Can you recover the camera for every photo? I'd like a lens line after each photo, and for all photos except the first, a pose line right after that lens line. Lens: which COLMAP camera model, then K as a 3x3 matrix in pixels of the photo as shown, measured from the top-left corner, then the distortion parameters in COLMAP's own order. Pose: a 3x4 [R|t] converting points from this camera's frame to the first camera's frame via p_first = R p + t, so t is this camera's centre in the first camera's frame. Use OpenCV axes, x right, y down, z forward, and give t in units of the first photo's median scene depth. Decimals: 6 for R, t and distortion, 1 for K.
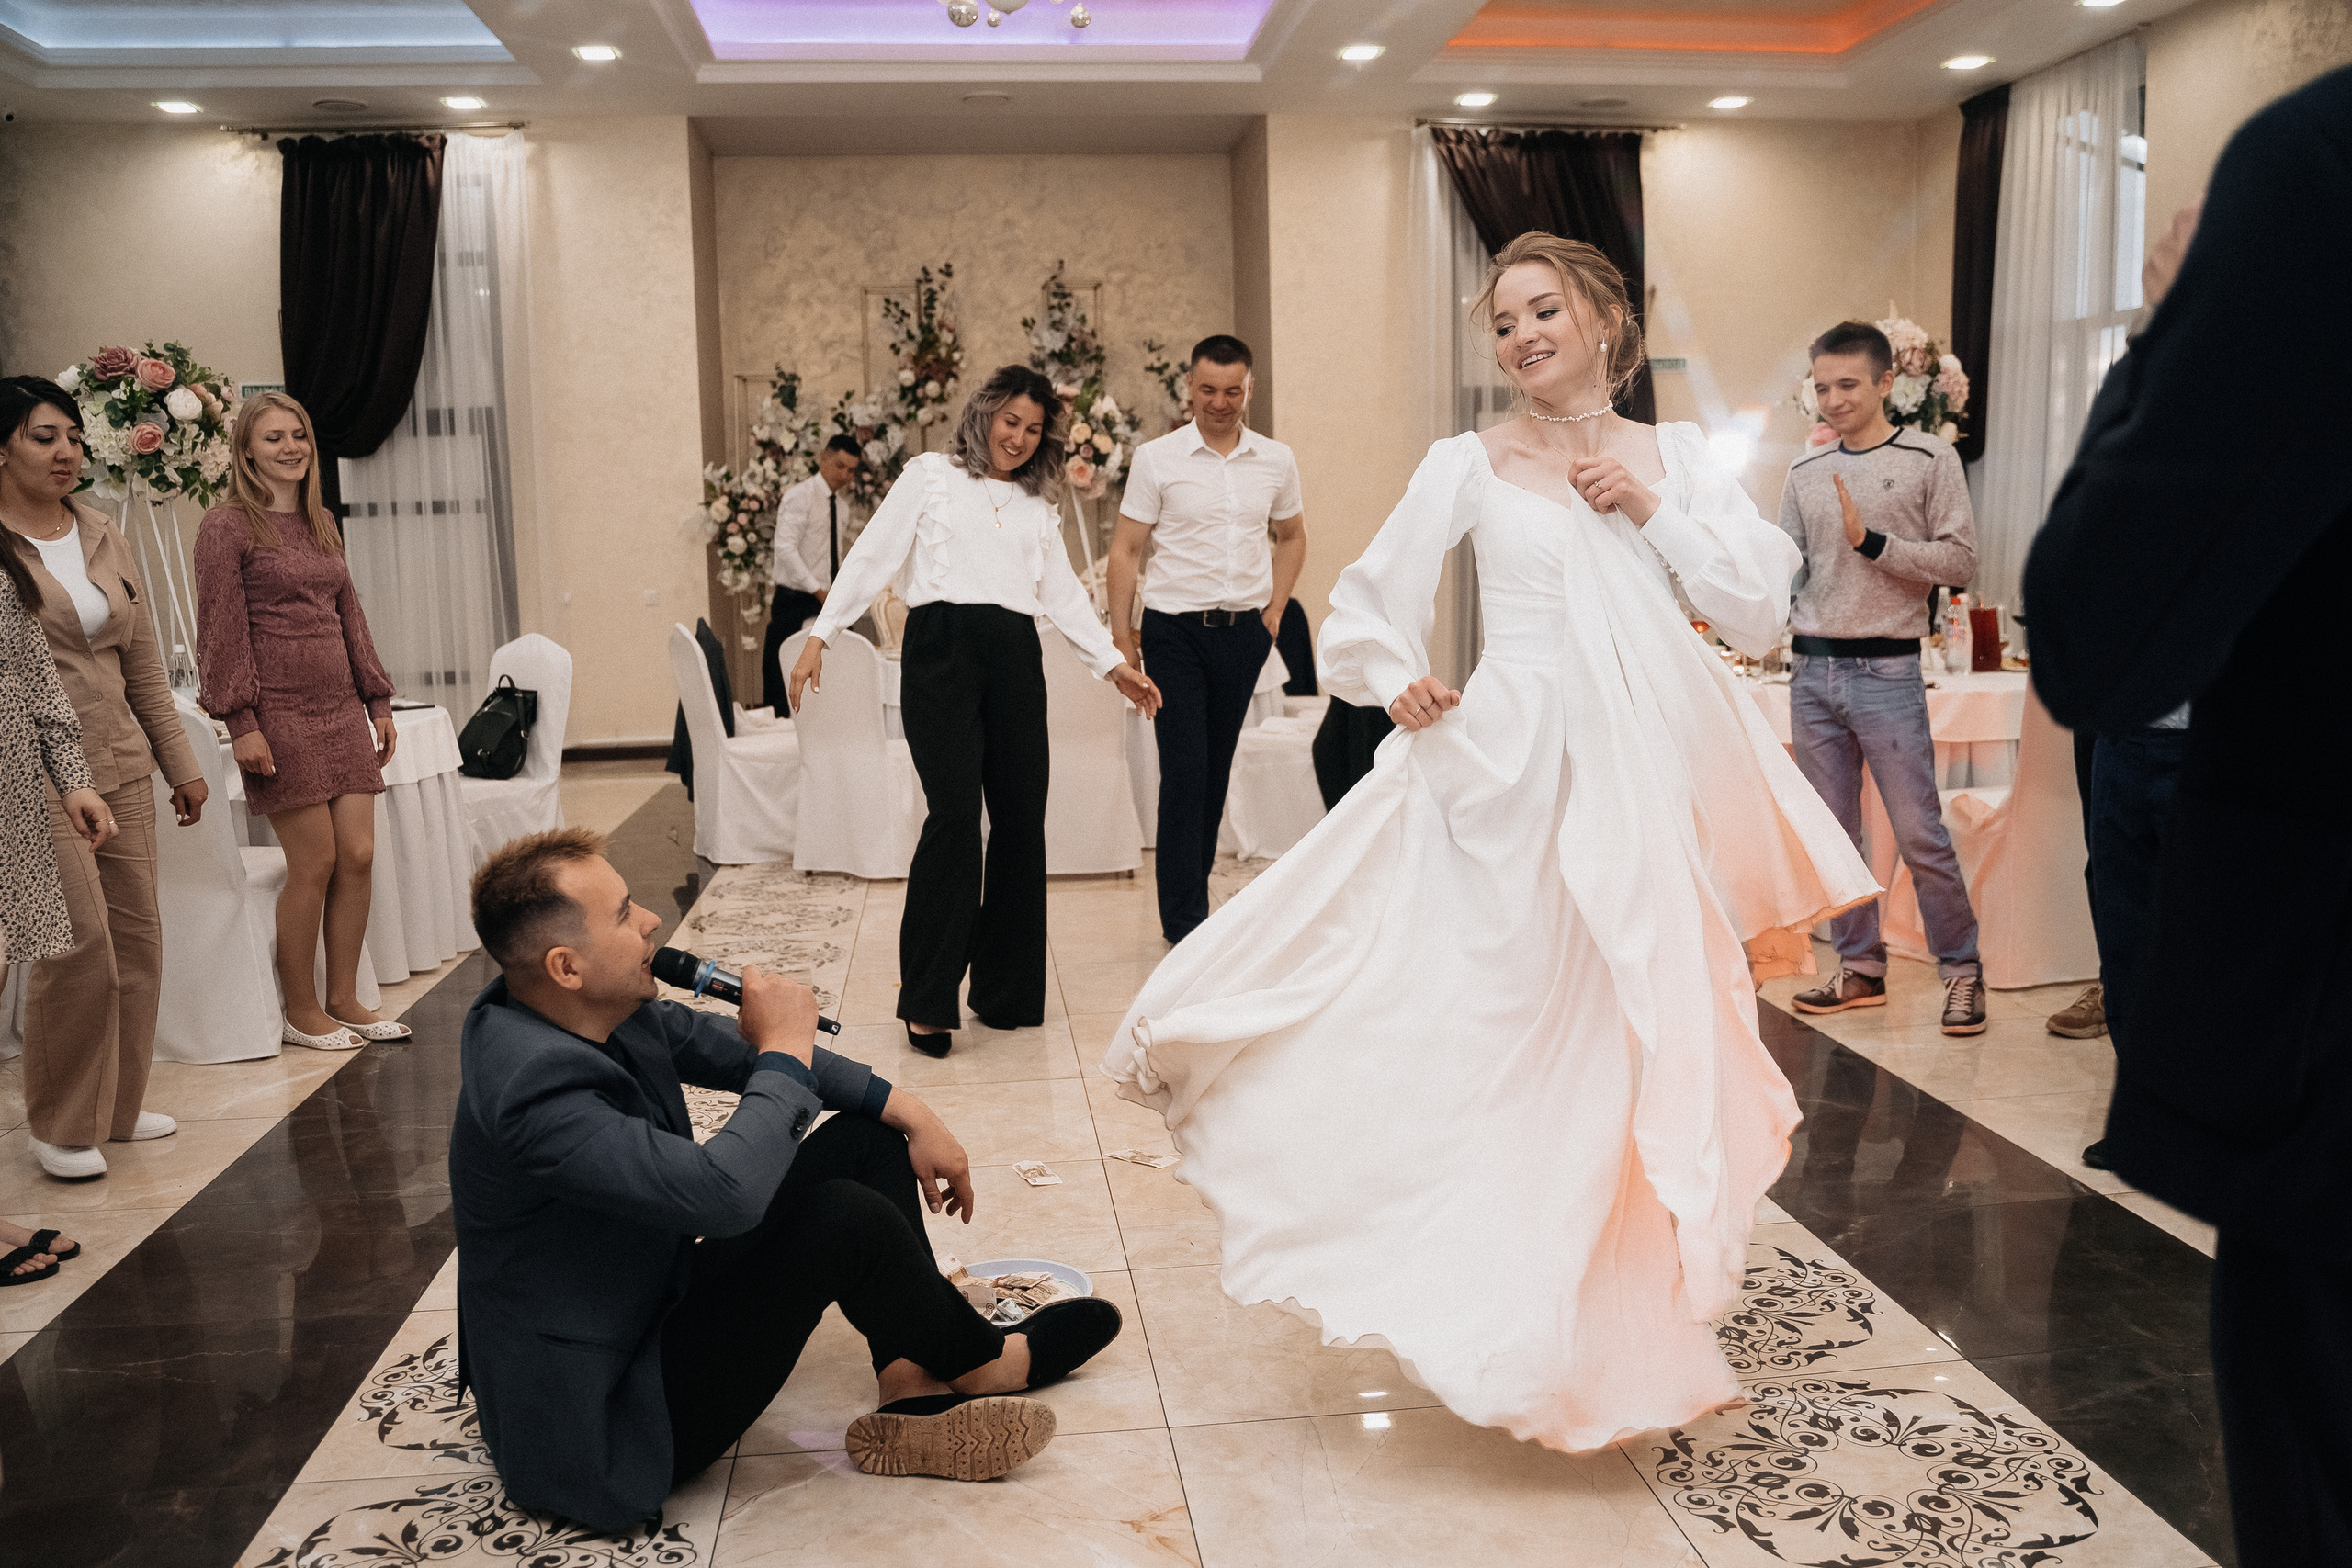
lens RADIAL K [[1924.9, 0, 1176.0], [0, 1924.9, 784.0], [0, 0, 1]] dist [-0.110195, 0.077950]
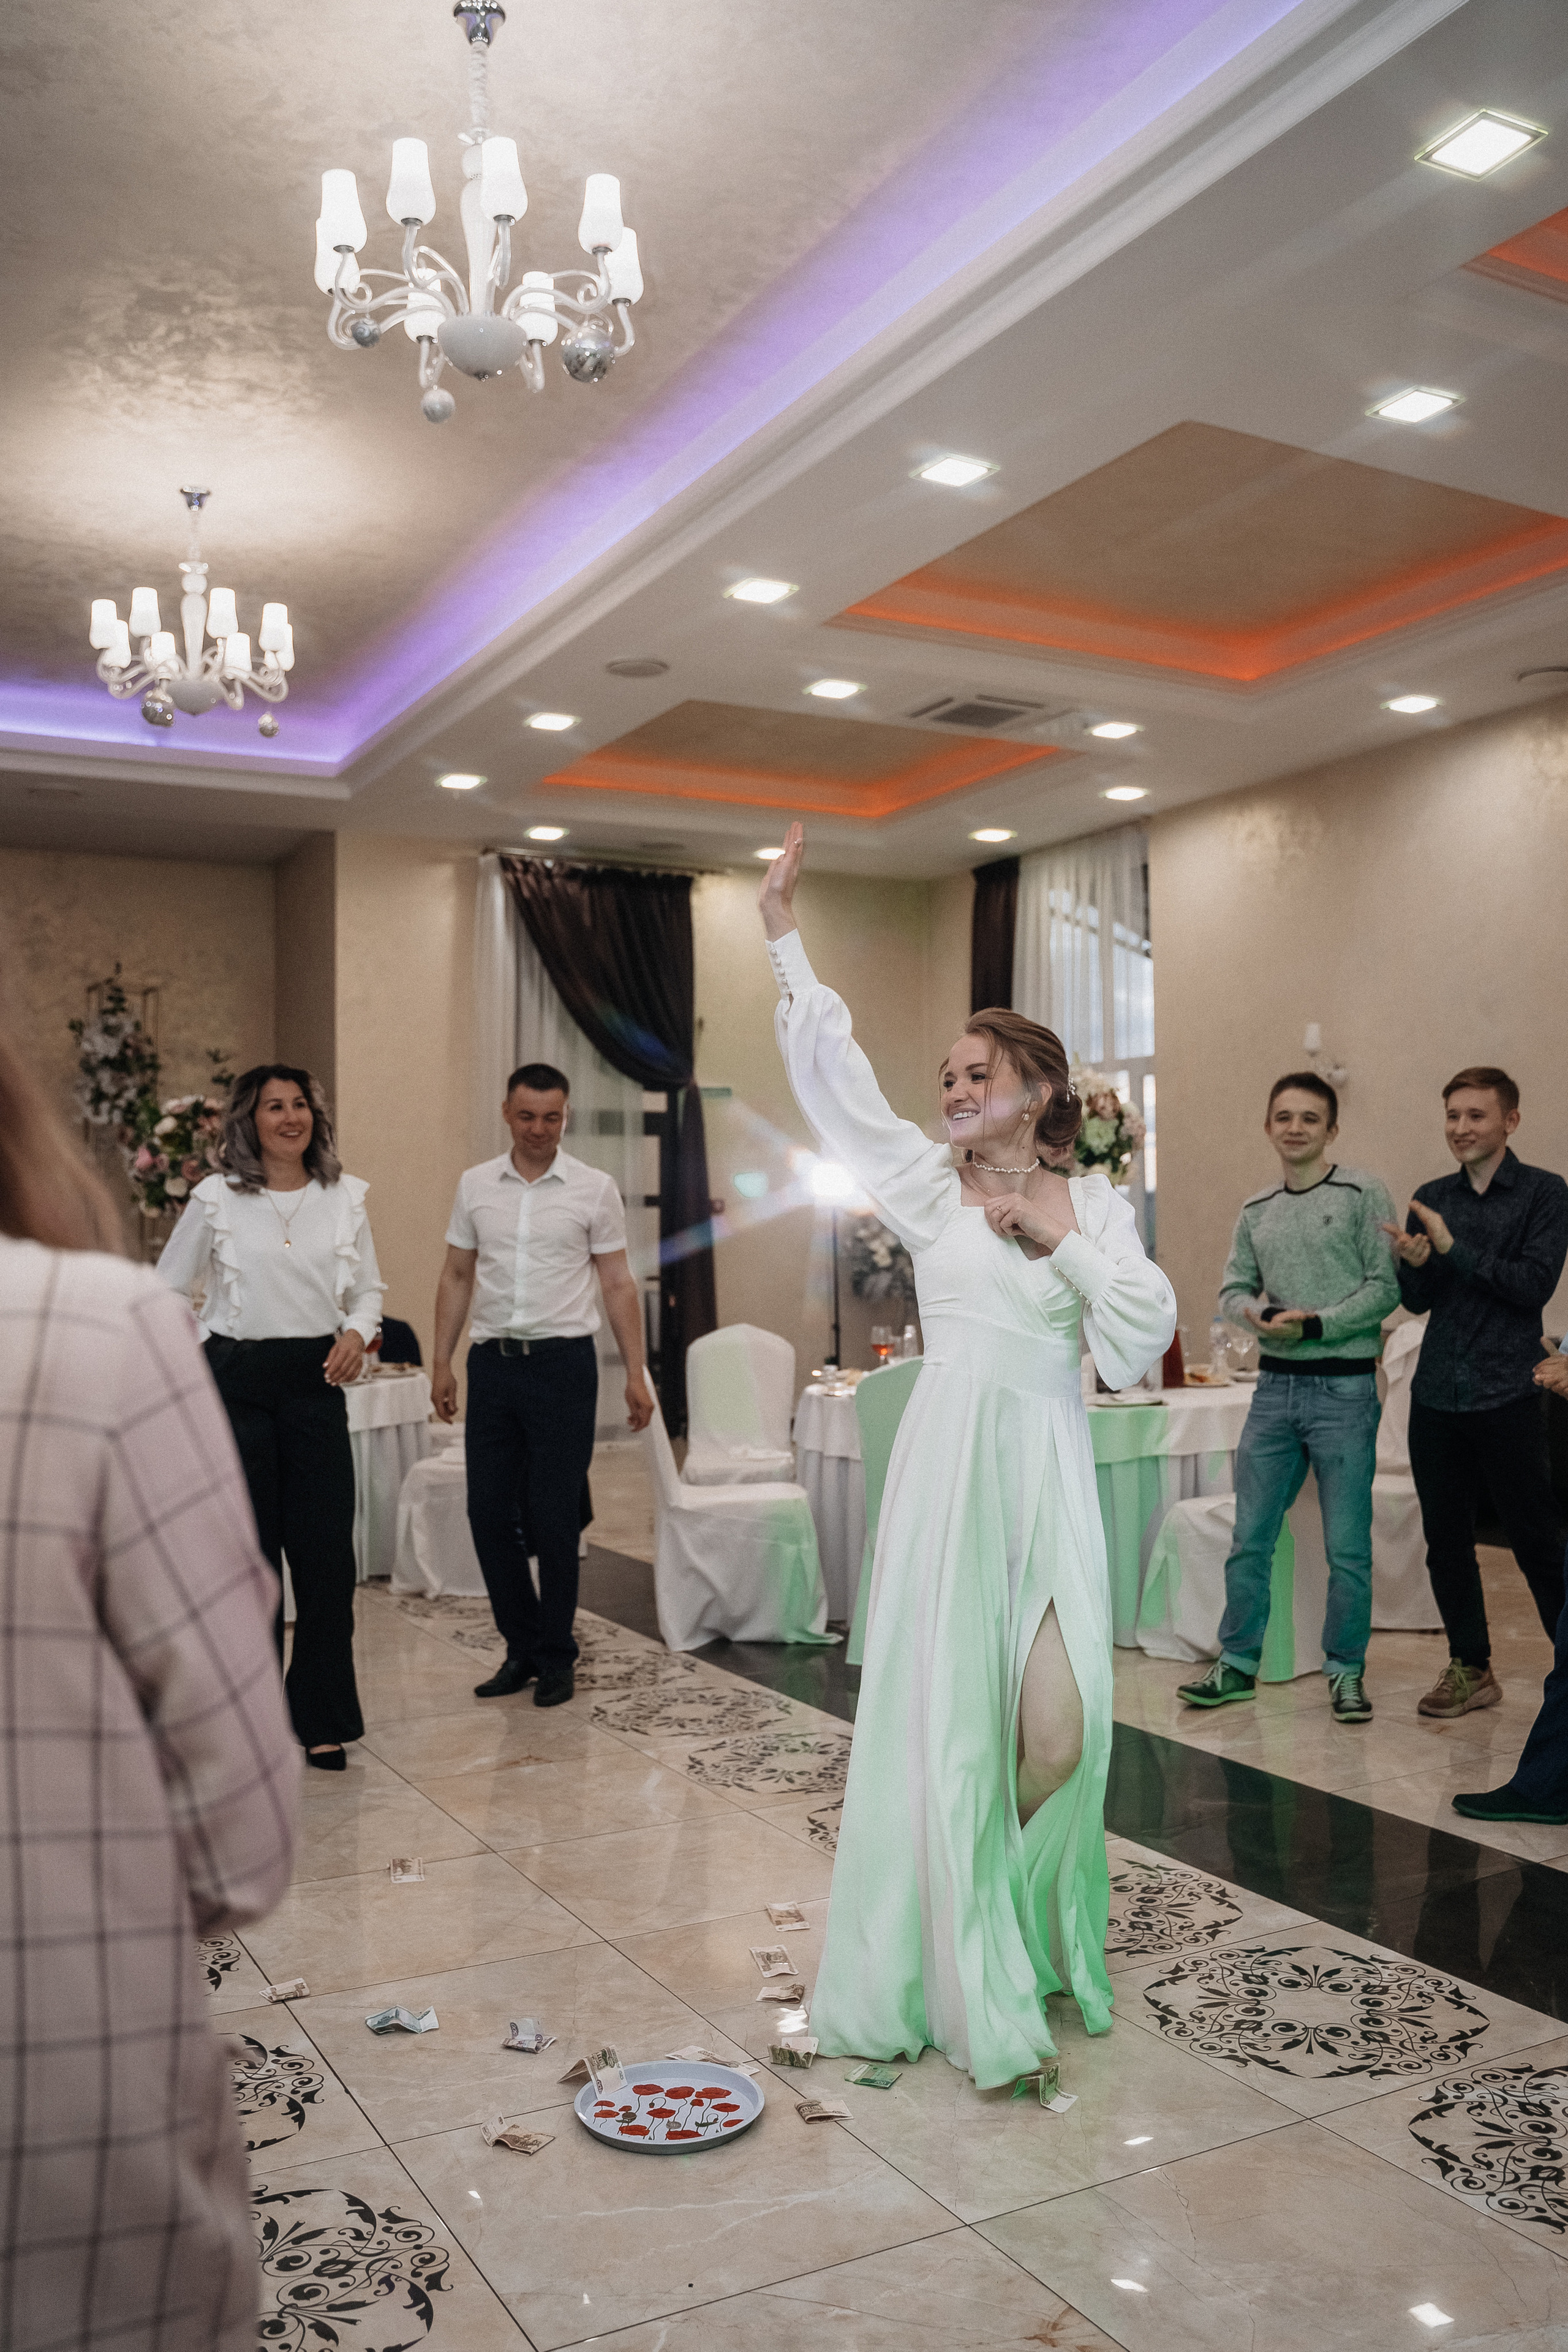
lens RADIAL K [[1946.8, 0, 784.0], [0, 1946.8, 1176.0], [0, 0, 1]] dist [-0.111920, 0.001949]
pose [[0.927317, 0.024812, 0.373455, -0.110658], [0.037692, 0.986537, -0.159137, -0.005733], [-0.372375, 0.161646, 0.913897, 0.022228]]
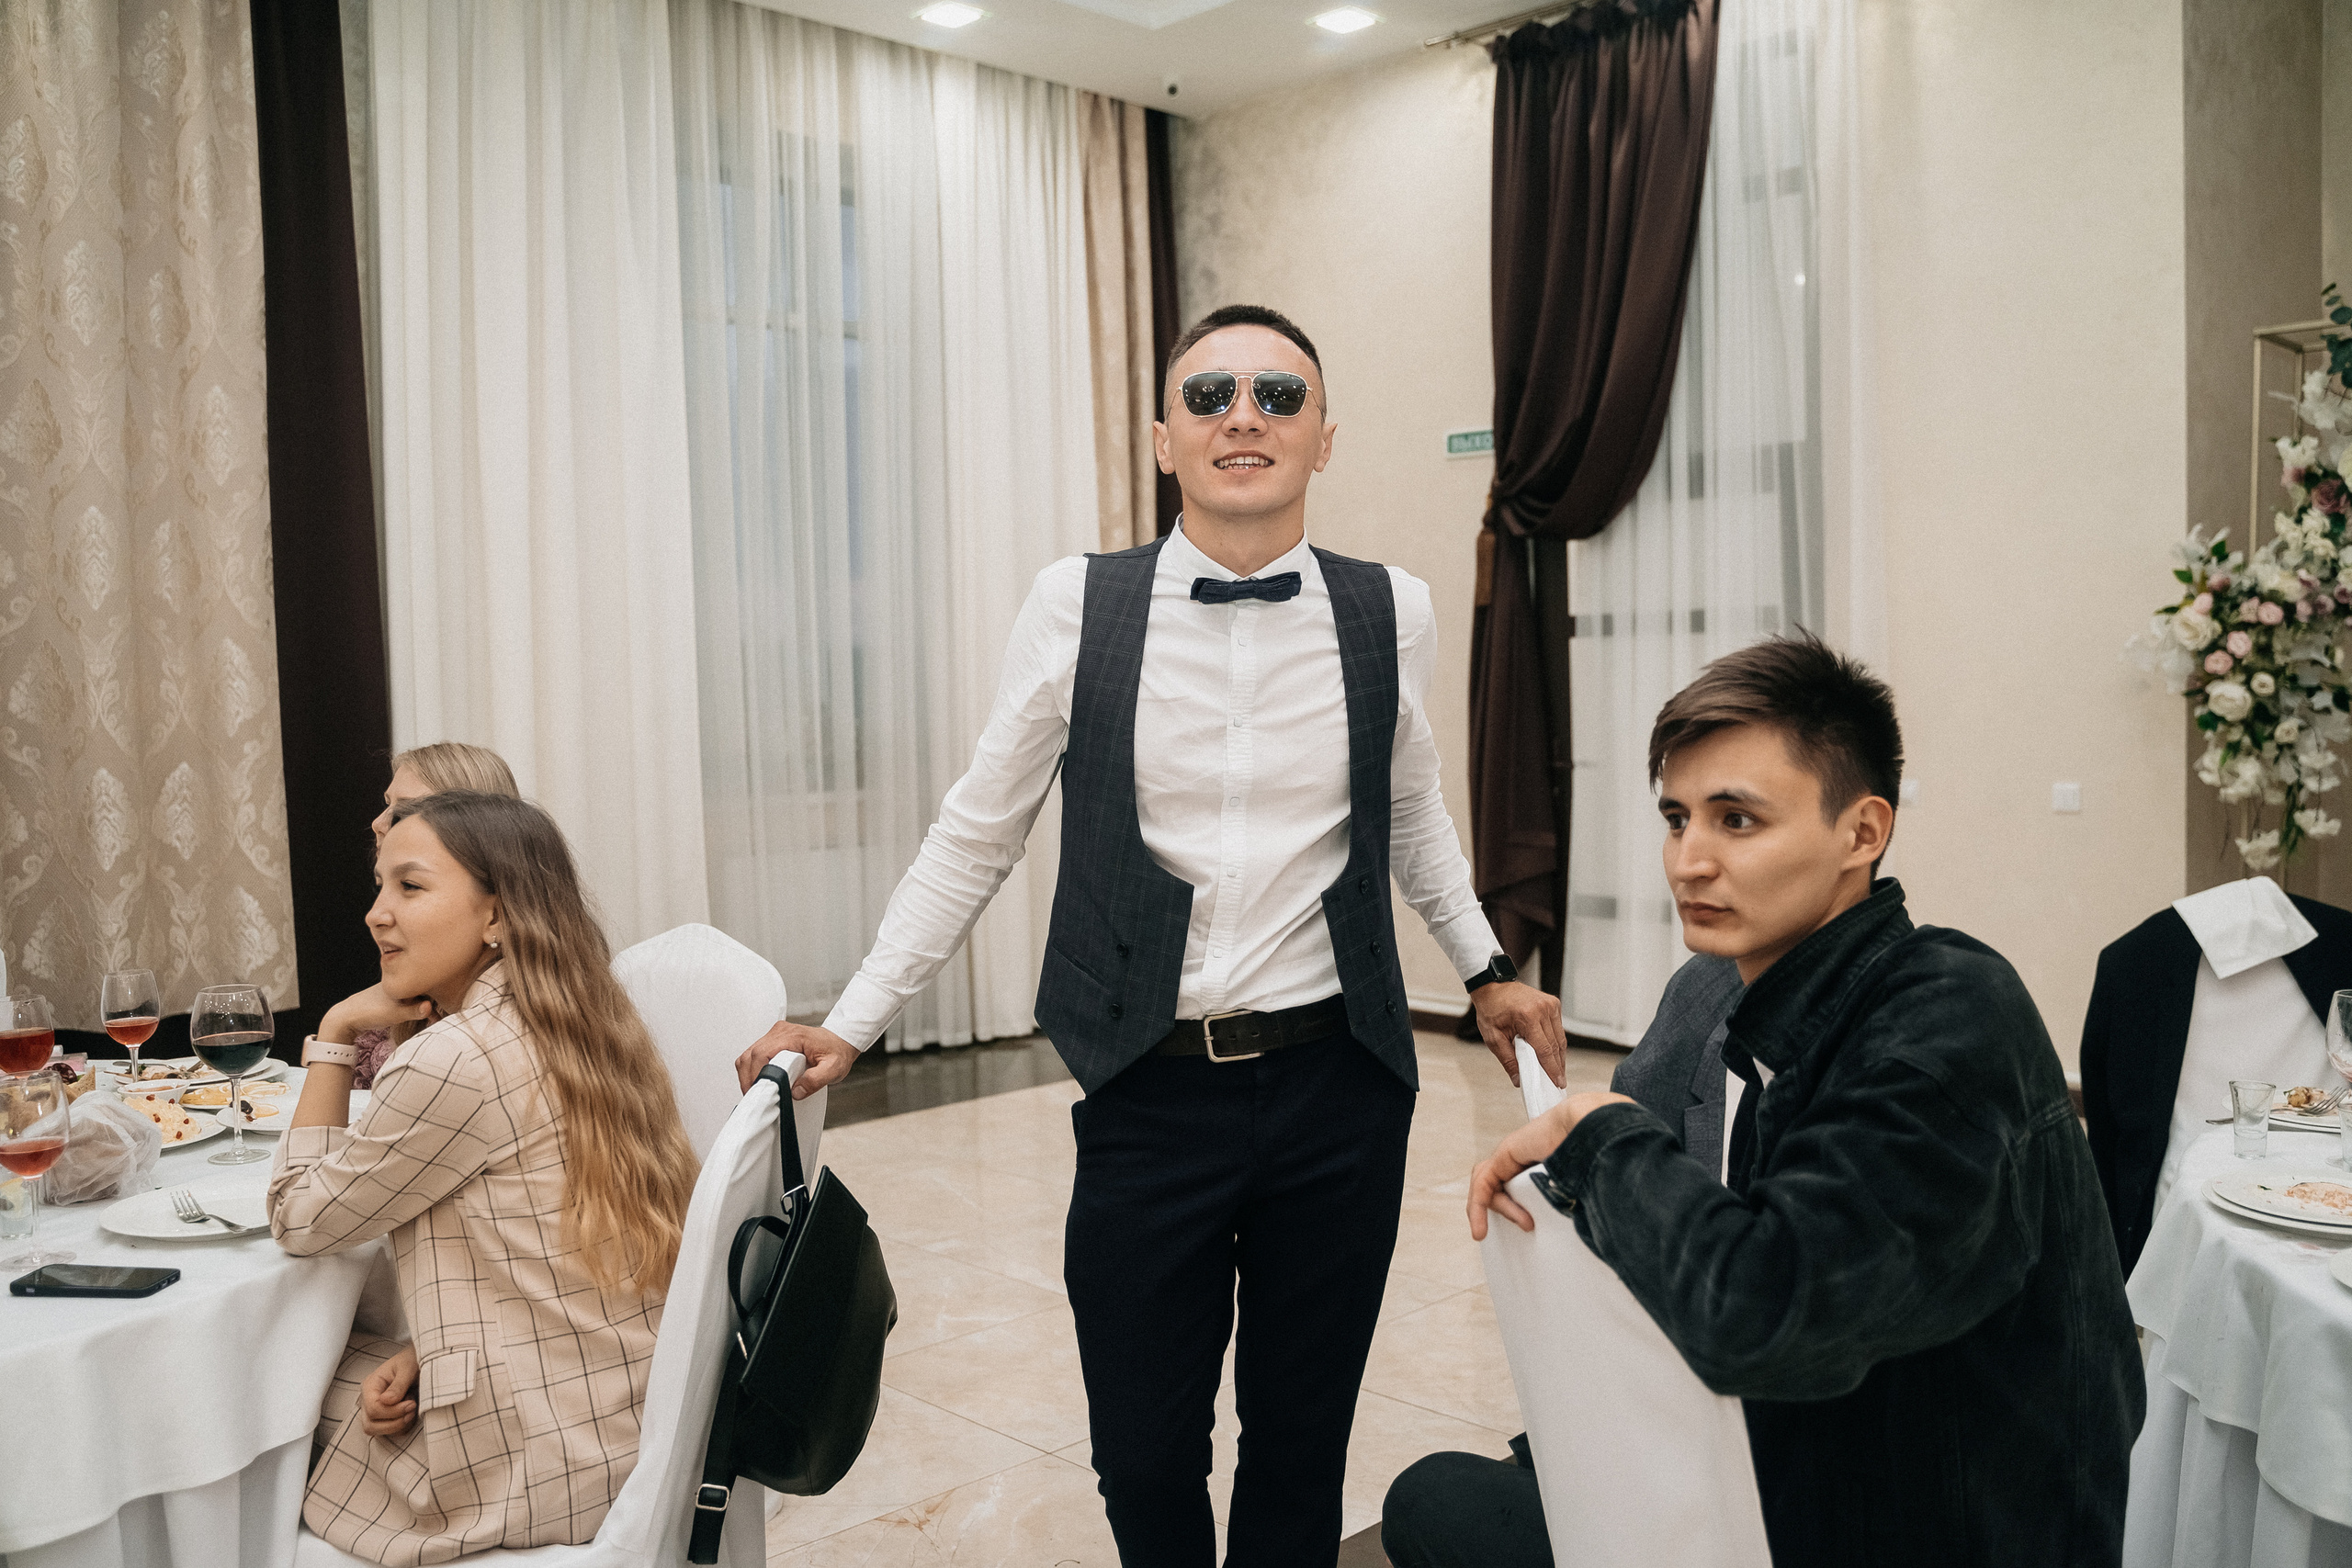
lens RADIAL K [[1924.9, 0, 1176.0], [0, 1924.9, 784.0], [0, 0, 1]] dist [-0.110195, 0.077950]
pose [[0.619278, 0.049714, -0.783597, -0.031295], [-0.097210, 0.995170, -0.013689, -0.073436], [0.779131, 0.084651, 0.621119, 0.519824]]
